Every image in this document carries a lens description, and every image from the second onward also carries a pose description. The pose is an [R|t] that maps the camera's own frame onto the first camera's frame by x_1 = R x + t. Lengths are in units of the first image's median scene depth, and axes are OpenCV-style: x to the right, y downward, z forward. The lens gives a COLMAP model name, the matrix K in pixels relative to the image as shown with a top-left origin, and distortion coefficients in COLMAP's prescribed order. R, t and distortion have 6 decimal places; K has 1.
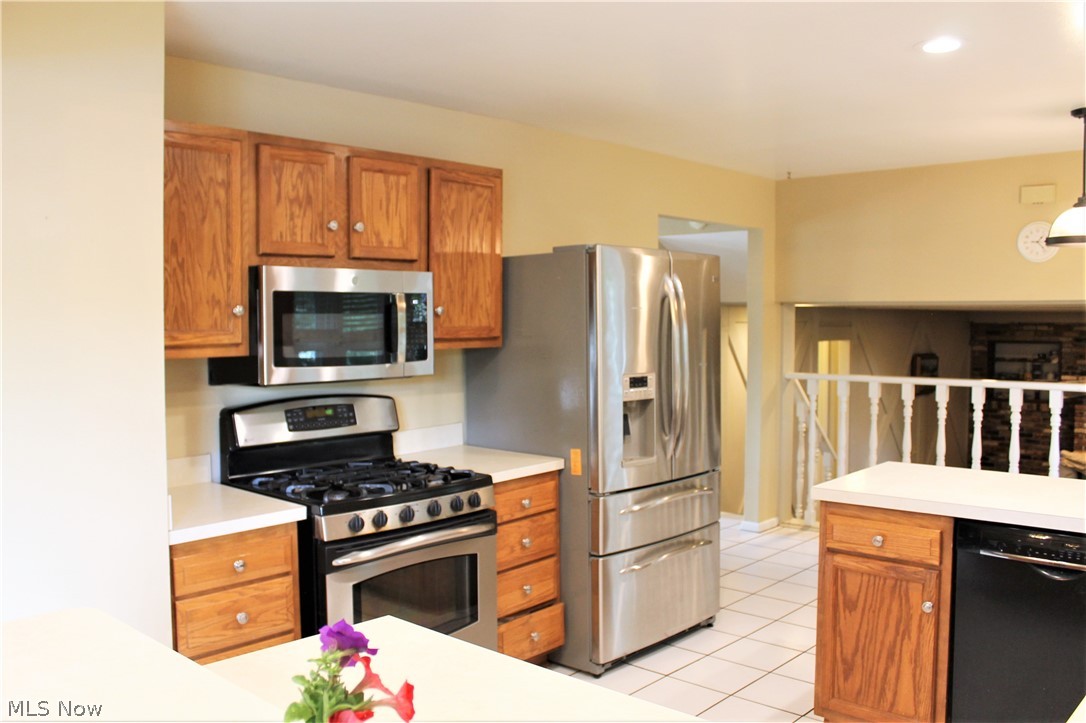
lens RADIAL K [[922.8, 0, 543.0], [0, 922.8, 361.5], [0, 0, 1]] dist [-0.159326, 0.130855]
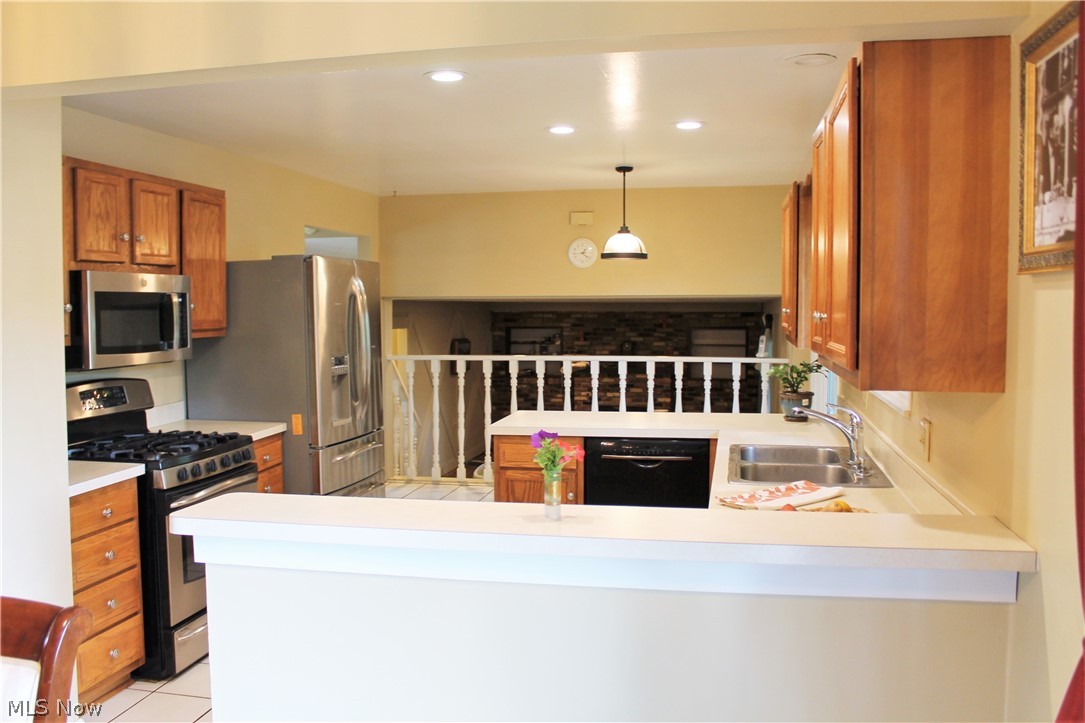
lens RADIAL K [[921.9, 0, 542.5], [0, 921.9, 361.5], [0, 0, 1]] dist [-0.159326, 0.130855]
pose [[0.857183, -0.032199, 0.514004, -0.325544], [0.027065, 0.999481, 0.017476, 0.008905], [-0.514300, -0.001069, 0.857610, -0.264117]]
